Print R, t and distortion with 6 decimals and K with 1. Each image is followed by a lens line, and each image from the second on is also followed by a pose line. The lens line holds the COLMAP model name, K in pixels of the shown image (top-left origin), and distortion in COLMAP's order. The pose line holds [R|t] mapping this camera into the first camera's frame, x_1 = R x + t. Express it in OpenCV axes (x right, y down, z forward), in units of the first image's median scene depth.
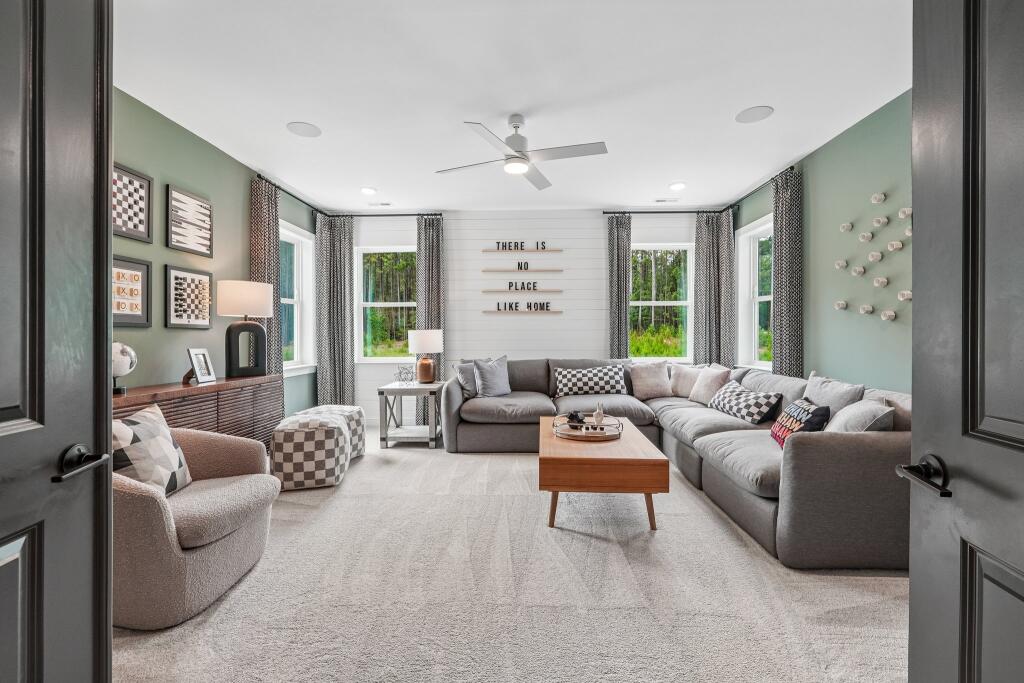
lens RADIAL K [[440.7, 0, 516.2], [0, 440.7, 334.3], [0, 0, 1]] dist [-0.013453, 0.003790]
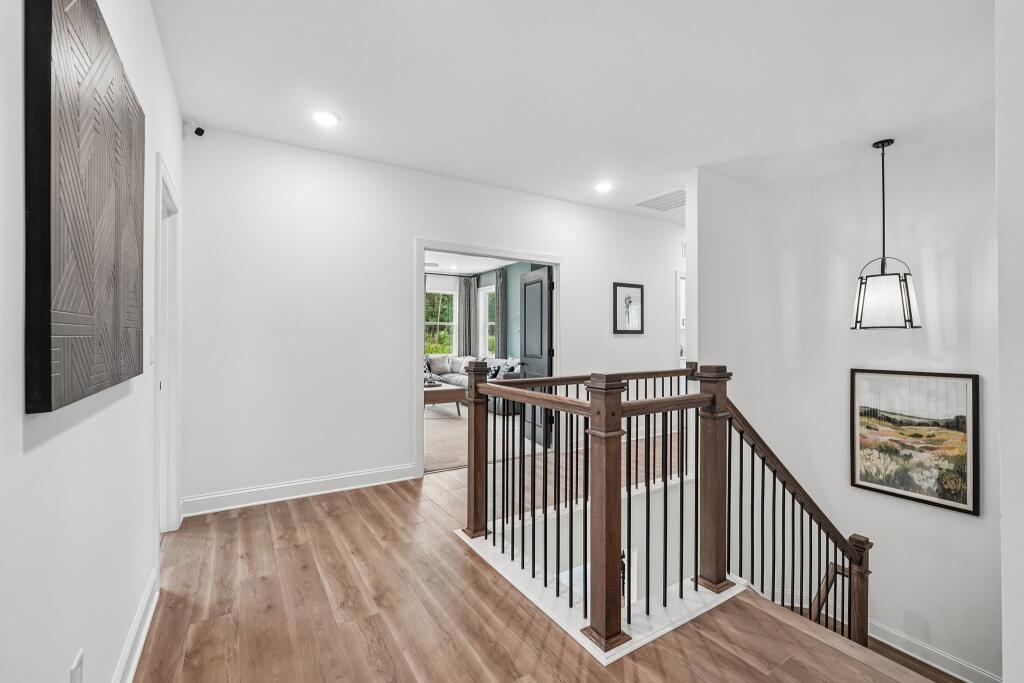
lens RADIAL K [[440.7, 0, 513.6], [0, 440.7, 336.6], [0, 0, 1]] dist [-0.013453, 0.003790]
pose [[0.832969, 0.000480, 0.553320, -0.493061], [0.003390, 0.999976, -0.005972, -0.007617], [-0.553310, 0.006851, 0.832947, -0.783343]]
